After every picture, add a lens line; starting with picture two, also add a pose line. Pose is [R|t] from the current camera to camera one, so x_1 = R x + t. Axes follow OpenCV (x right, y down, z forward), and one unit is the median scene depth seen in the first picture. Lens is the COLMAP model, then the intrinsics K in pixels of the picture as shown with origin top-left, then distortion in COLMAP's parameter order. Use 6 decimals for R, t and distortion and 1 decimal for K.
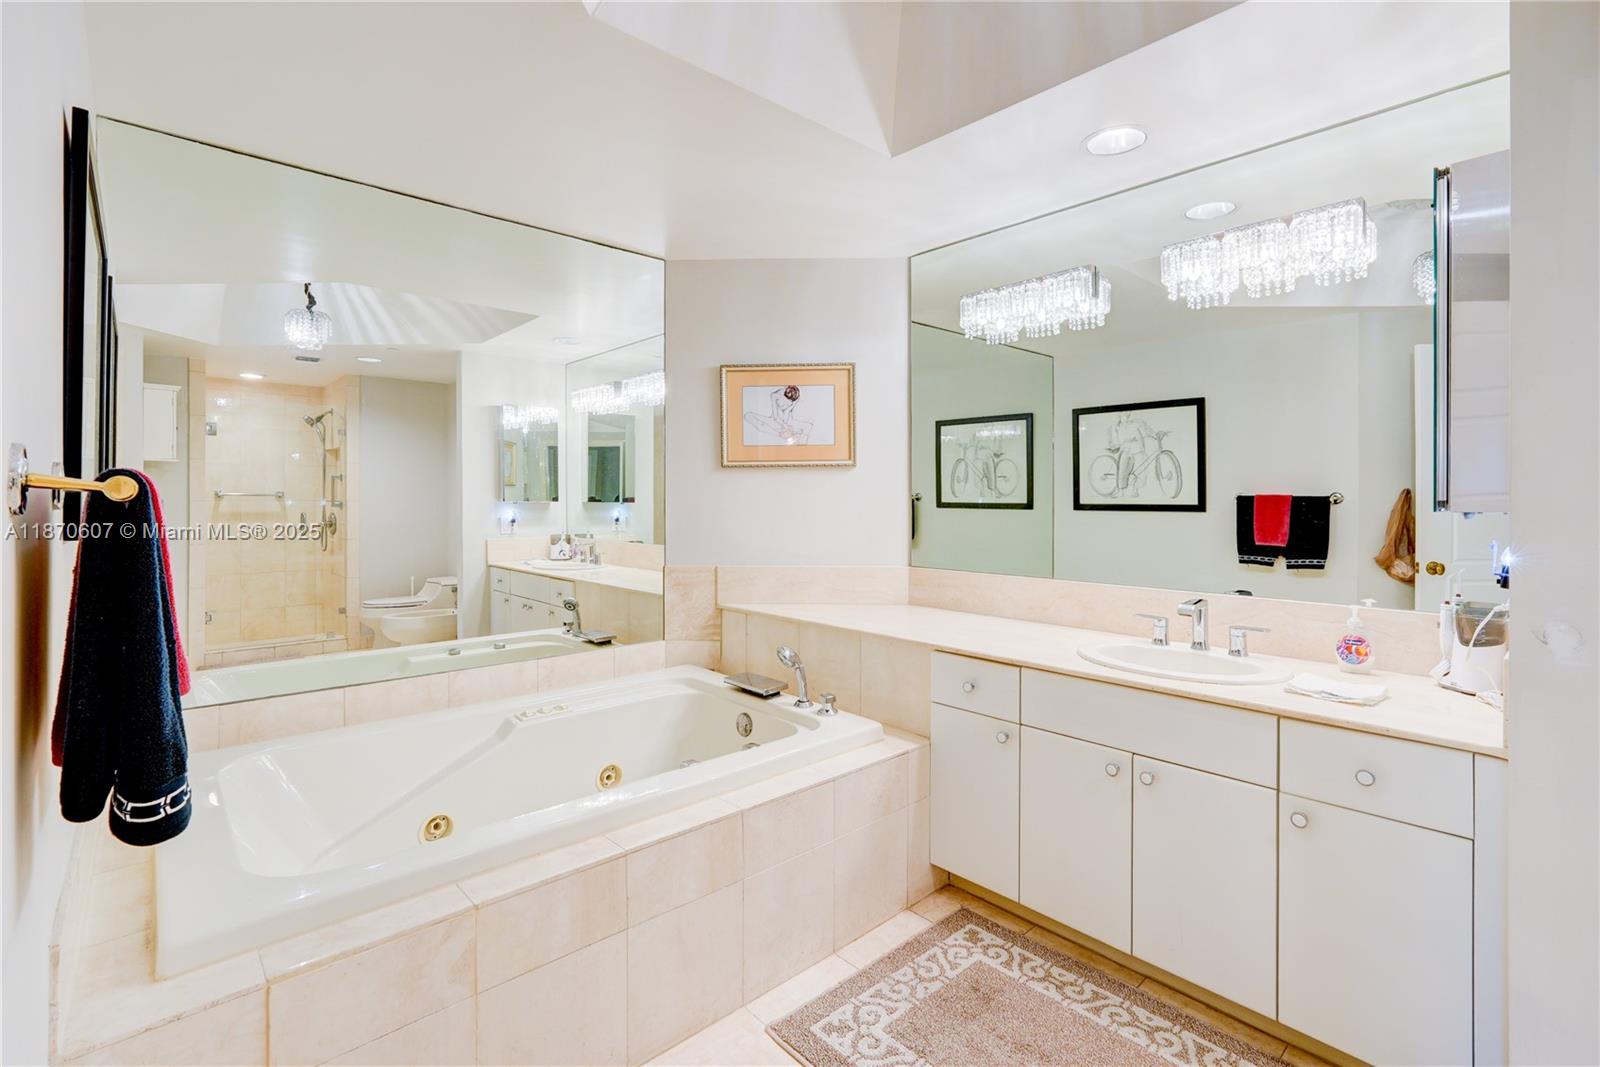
lens RADIAL K [[728.4, 0, 797.7], [0, 728.4, 496.9], [0, 0, 1]] dist [-0.029869, 0.012499]
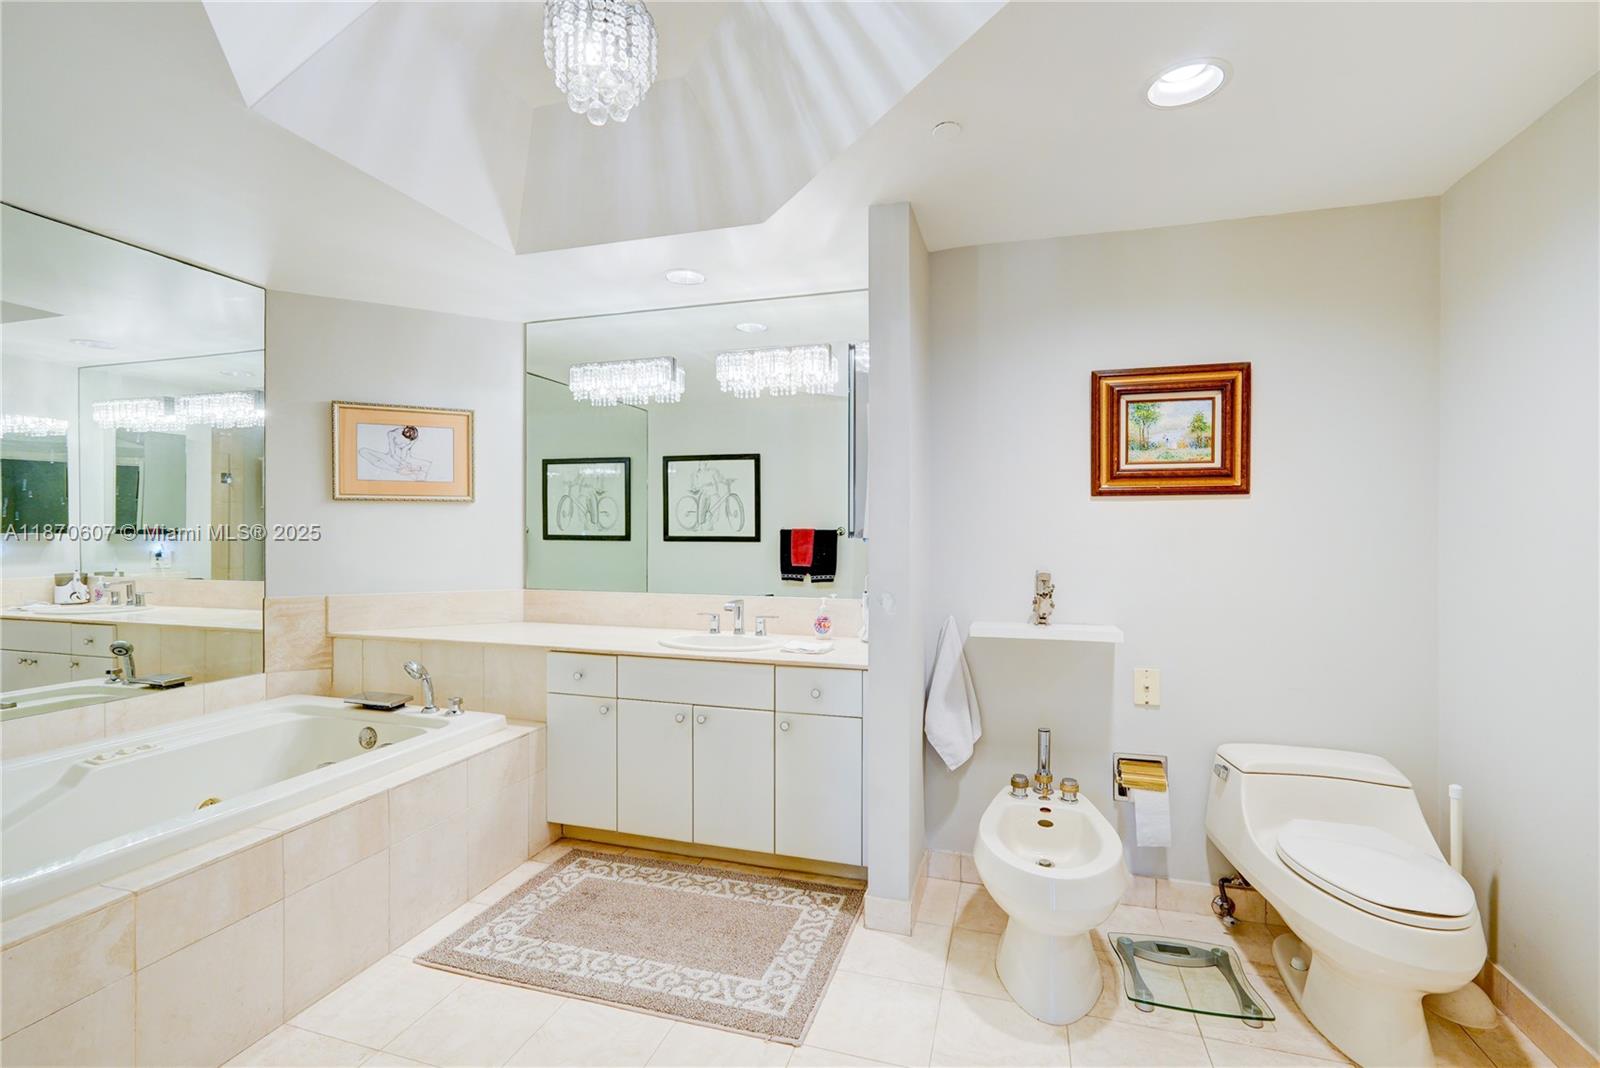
lens RADIAL K [[728.0, 0, 794.2], [0, 728.0, 538.5], [0, 0, 1]] dist [0.001264, 0.001118]
pose [[0.862915, -0.002197, 0.505345, -0.075908], [-0.003328, 0.999944, 0.010031, 0.002350], [-0.505339, -0.010338, 0.862859, -0.271808]]
